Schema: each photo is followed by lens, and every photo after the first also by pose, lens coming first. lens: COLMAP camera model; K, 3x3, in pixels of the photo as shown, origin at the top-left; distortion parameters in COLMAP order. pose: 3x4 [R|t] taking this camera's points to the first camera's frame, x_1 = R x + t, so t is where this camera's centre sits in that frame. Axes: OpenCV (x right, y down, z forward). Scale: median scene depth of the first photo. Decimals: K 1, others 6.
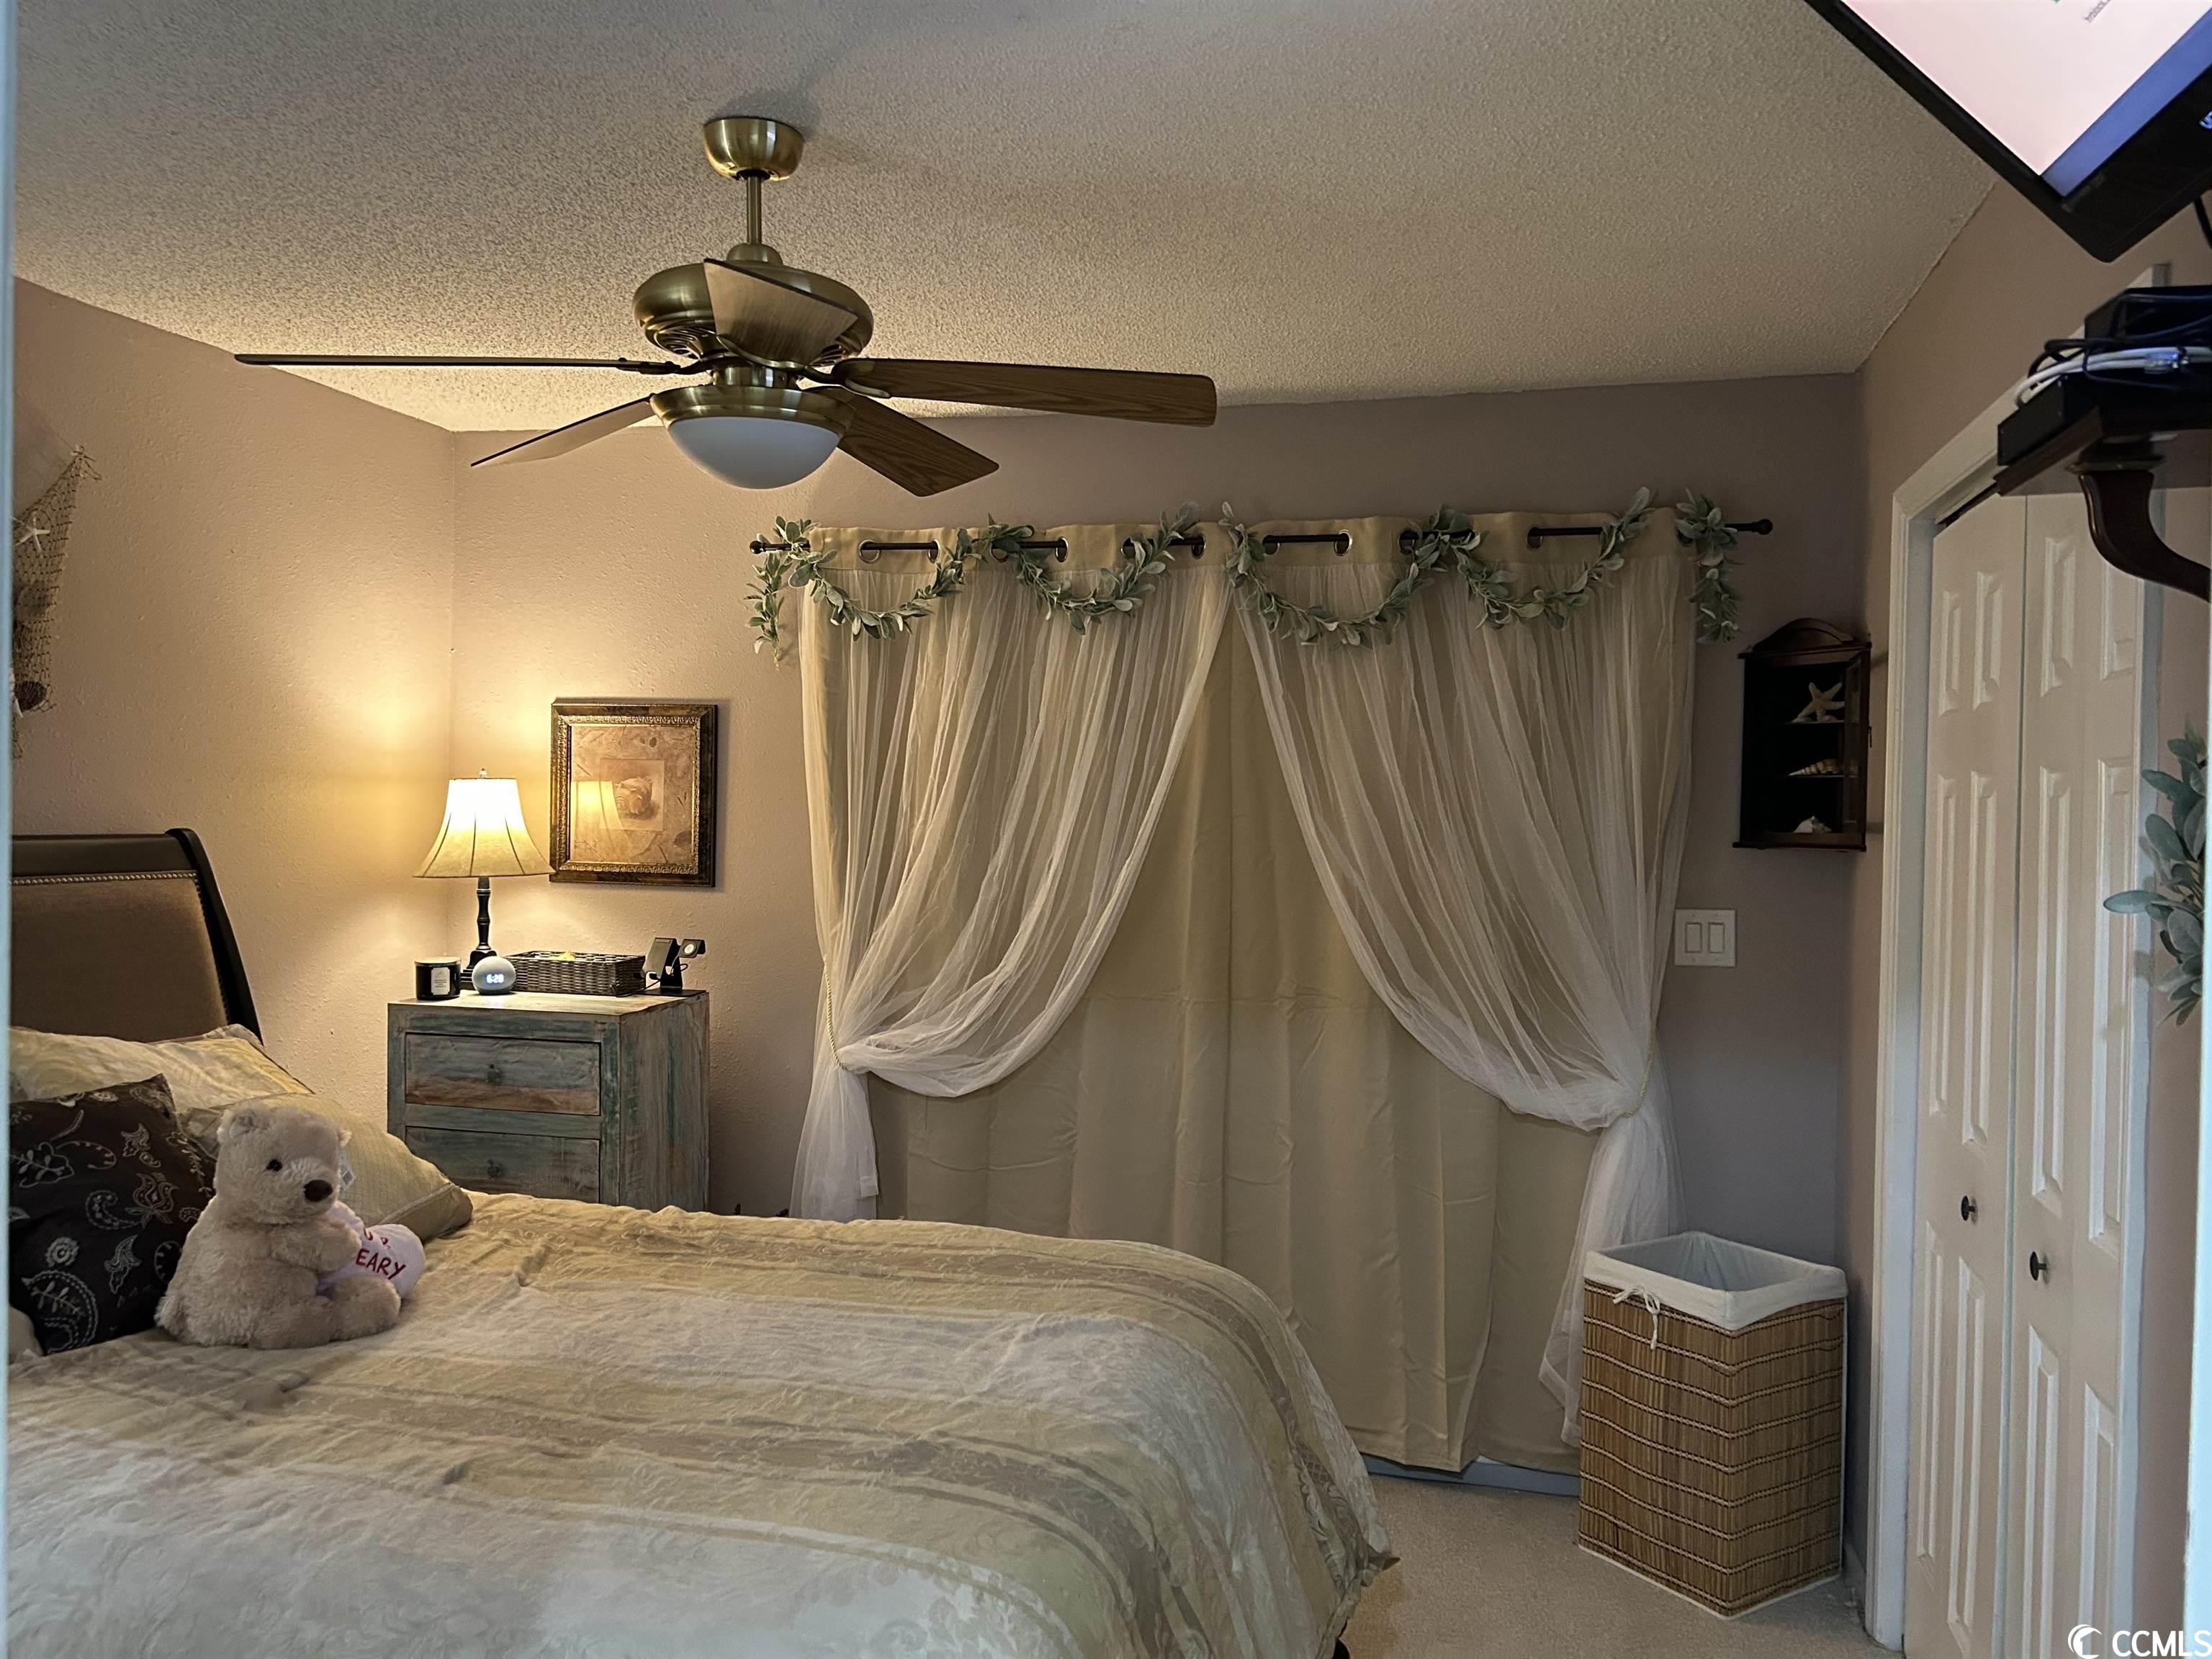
lens RADIAL K [[1685.3, 0, 1106.0], [0, 1685.3, 829.5], [0, 0, 1]] dist [-0.009133, -0.000914]
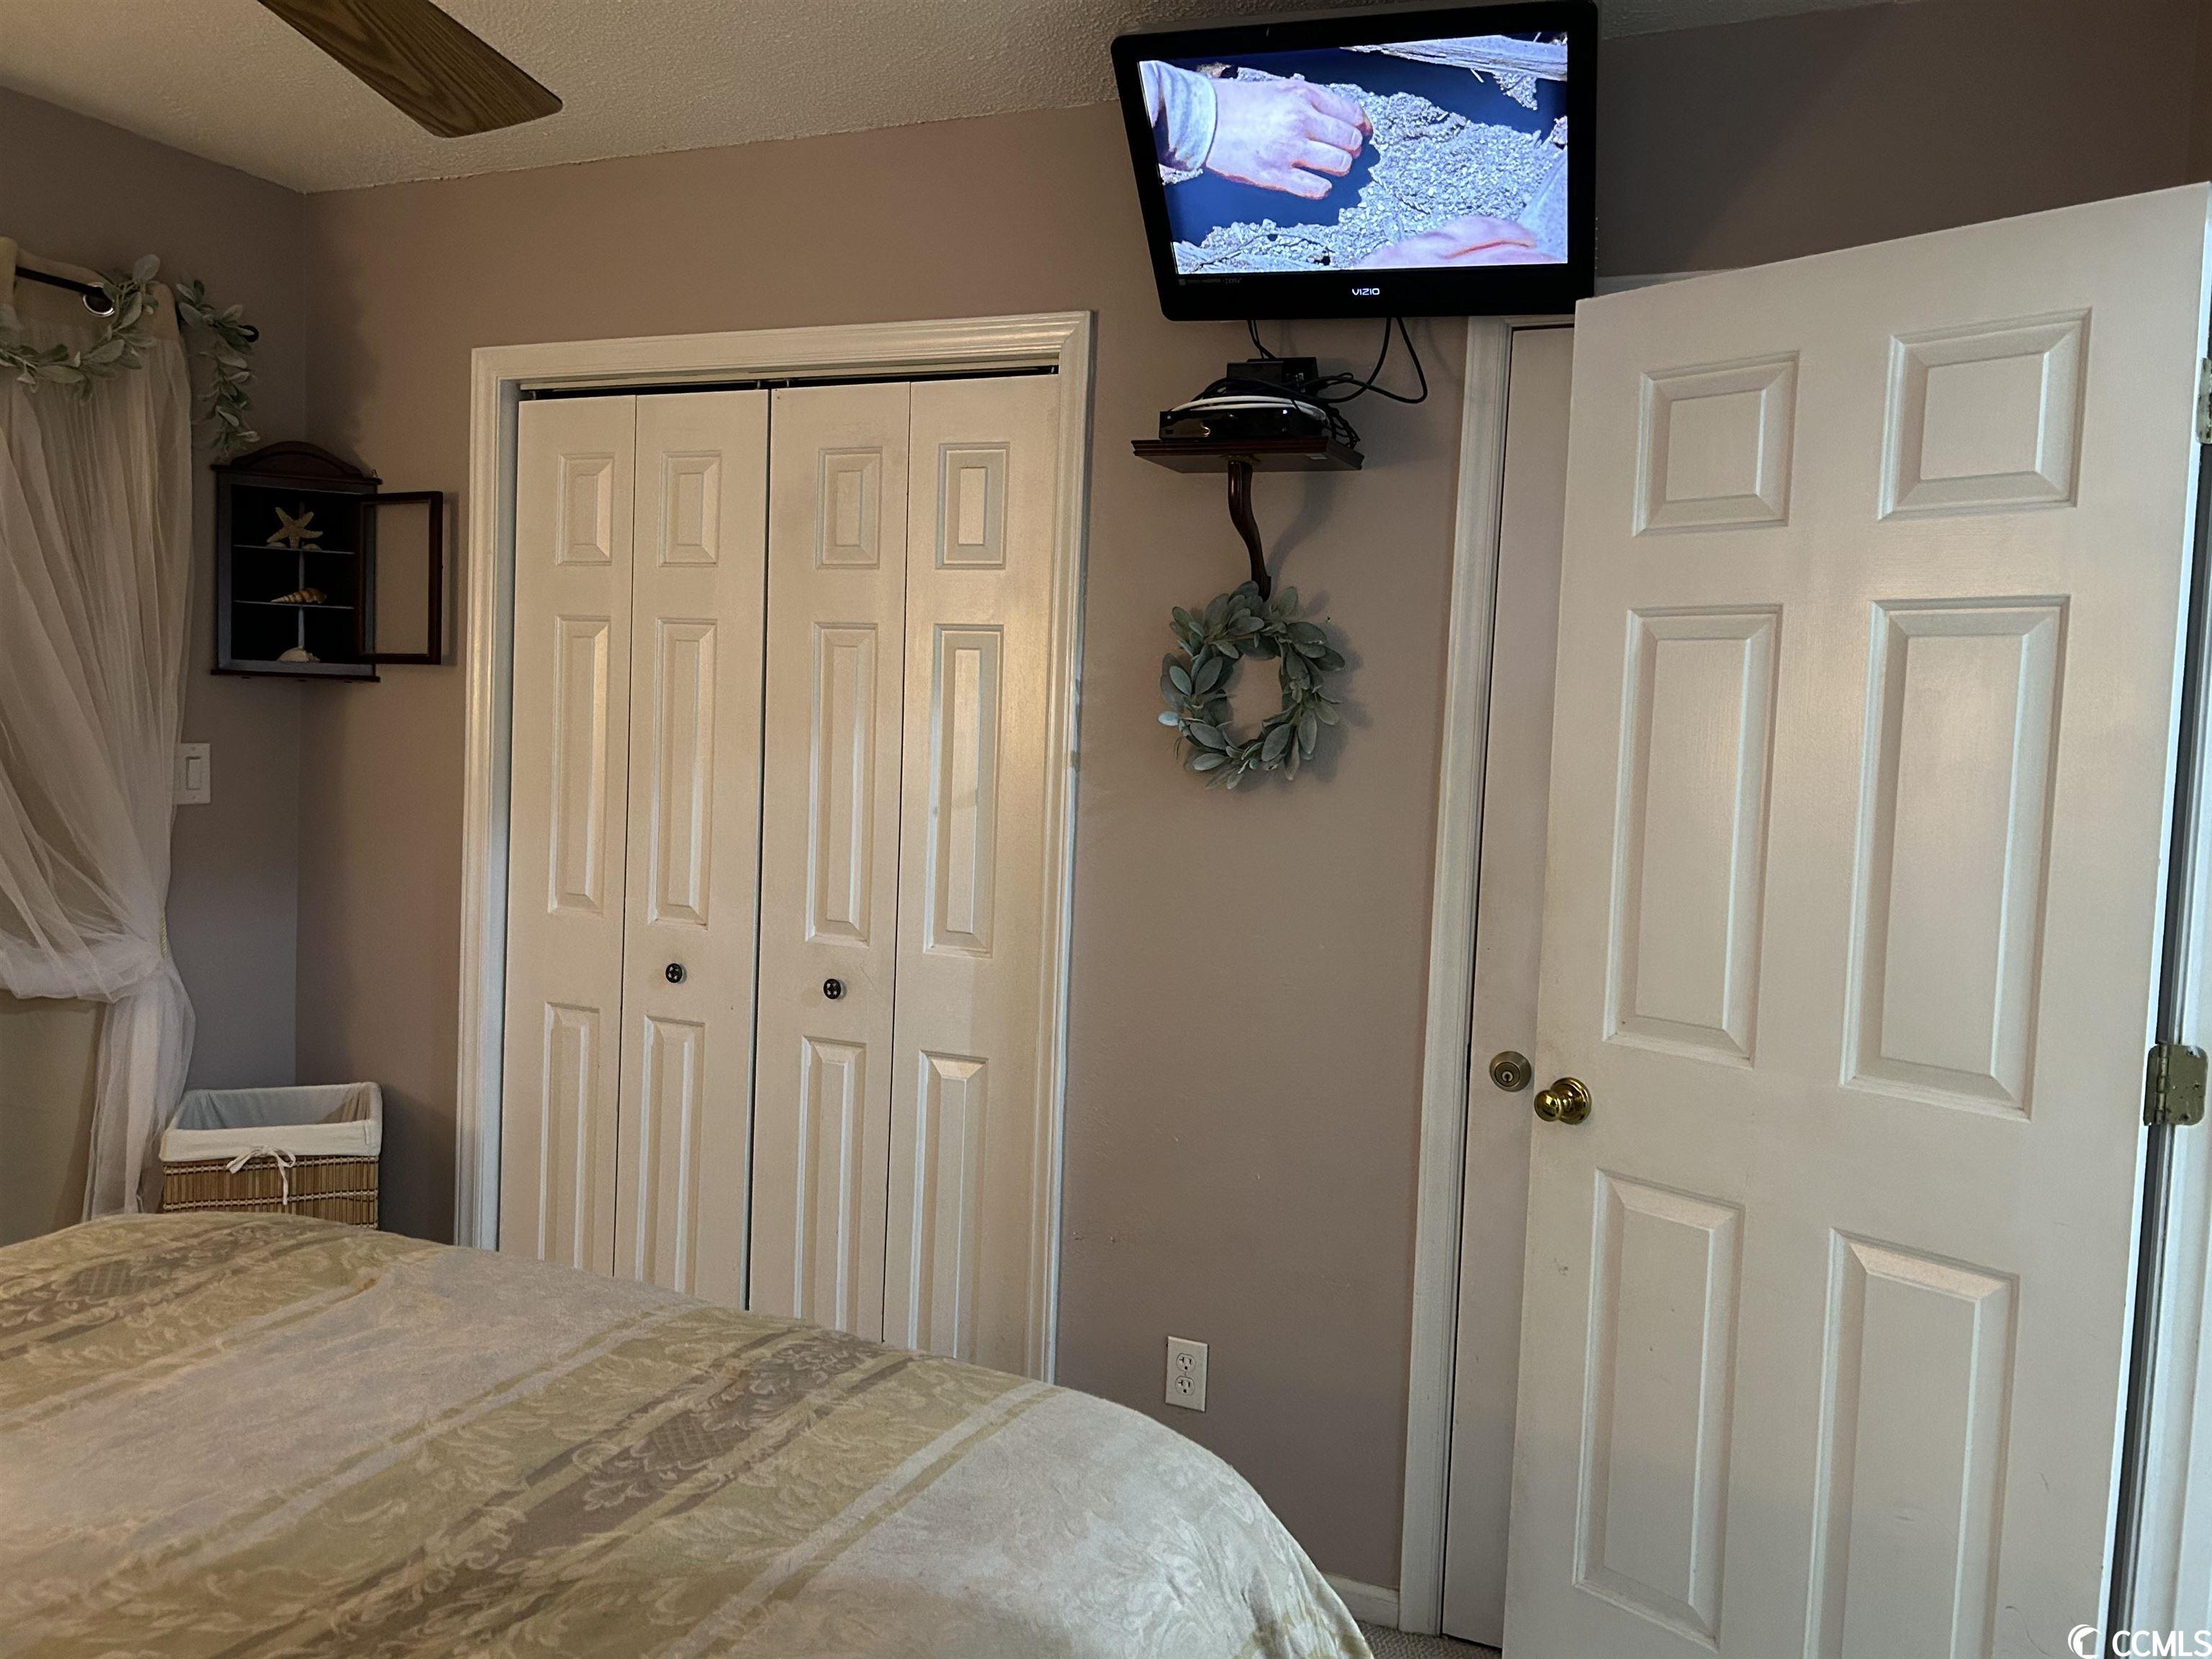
lens RADIAL K [[1655.3, 0, 1112.3], [0, 1655.3, 852.8], [0, 0, 1]] dist [0.063078, -0.084821]
pose [[0.162289, -0.086375, 0.982956, -0.466993], [-0.027311, 0.995387, 0.091976, 0.009459], [-0.986365, -0.041772, 0.159182, 0.360035]]
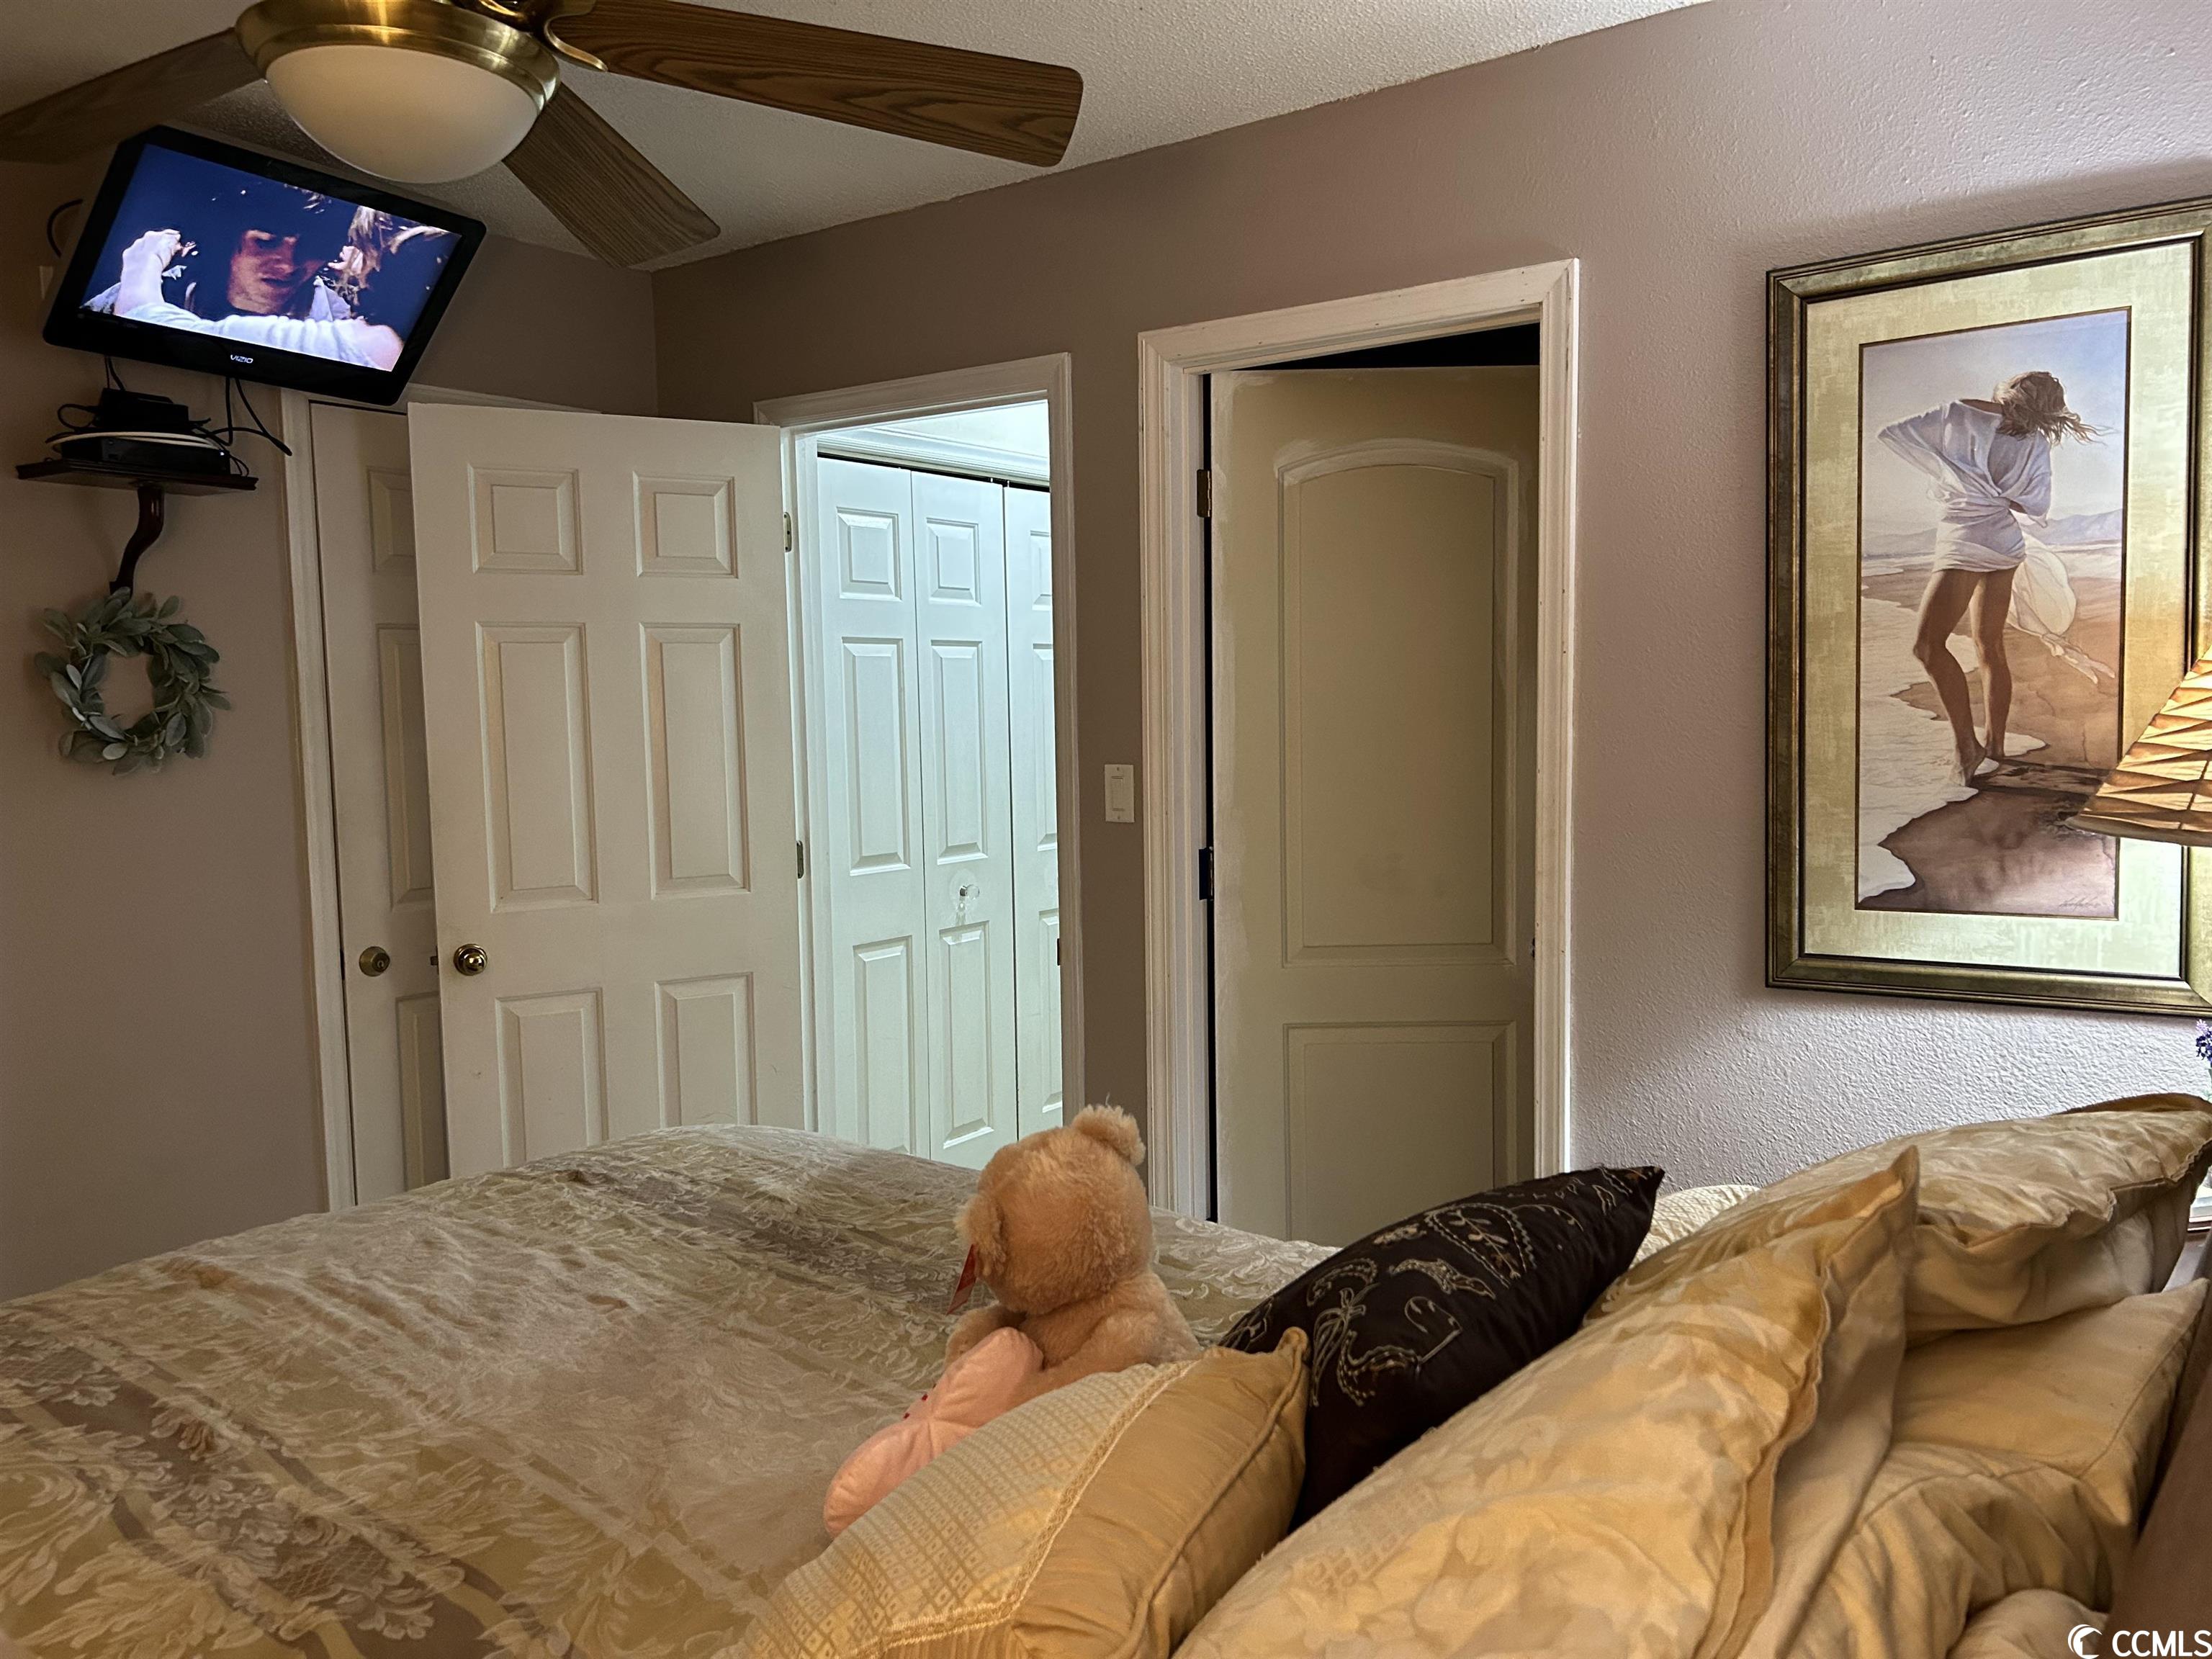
lens RADIAL K [[1655.3, 0, 1112.3], [0, 1655.3, 852.8], [0, 0, 1]] dist [0.063078, -0.084821]
pose [[-0.922244, -0.042701, 0.384242, -0.504218], [0.003477, 0.992925, 0.118689, -0.010769], [-0.386592, 0.110796, -0.915571, 1.021972]]
